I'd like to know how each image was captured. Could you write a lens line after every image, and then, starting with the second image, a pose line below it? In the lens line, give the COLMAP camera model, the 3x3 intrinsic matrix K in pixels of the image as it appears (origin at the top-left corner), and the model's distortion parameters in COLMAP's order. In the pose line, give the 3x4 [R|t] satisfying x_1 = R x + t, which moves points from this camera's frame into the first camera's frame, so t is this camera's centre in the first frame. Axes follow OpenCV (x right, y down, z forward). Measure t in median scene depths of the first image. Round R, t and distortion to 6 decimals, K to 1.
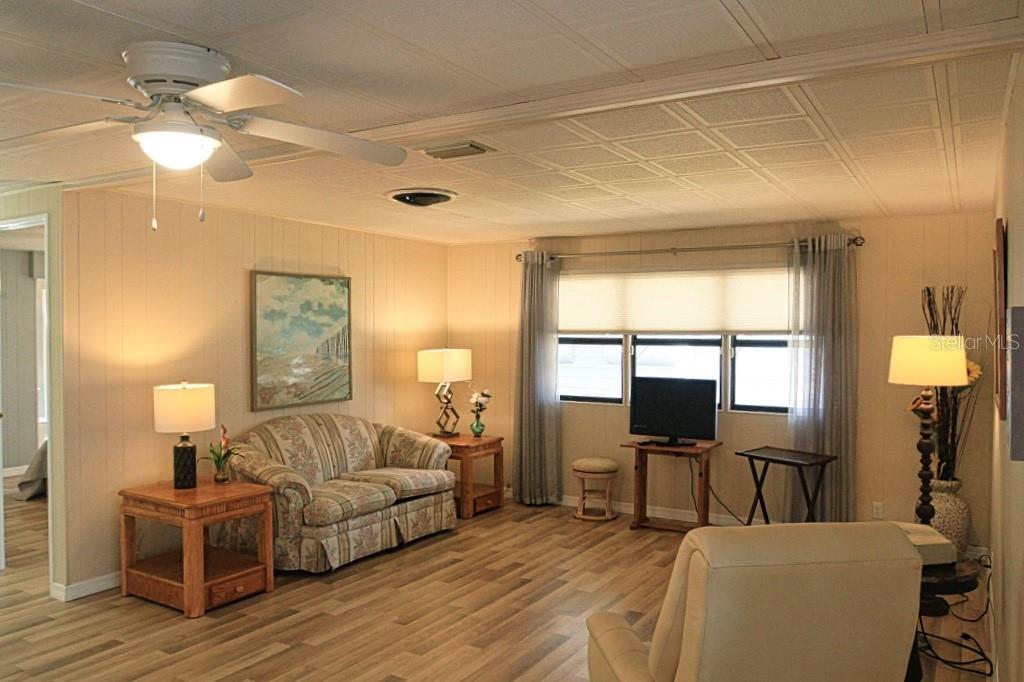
lens RADIAL K [[775.2, 0, 498.8], [0, 775.2, 343.5], [0, 0, 1]] dist [-0.044808, 0.006219]
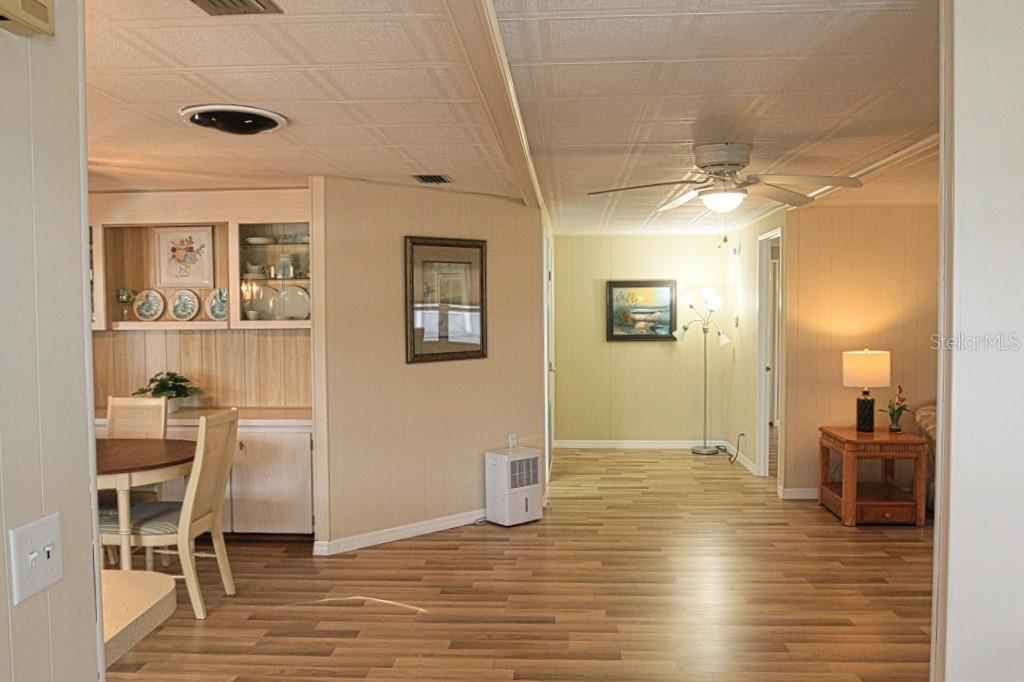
lens RADIAL K [[801.3, 0, 534.3], [0, 801.3, 340.0], [0, 0, 1]] dist [-0.040213, 0.000791]
pose [[0.491157, 0.029984, -0.870555, 0.363603], [-0.015688, 0.999550, 0.025576, 0.007998], [0.870930, 0.001095, 0.491407, -0.099551]]
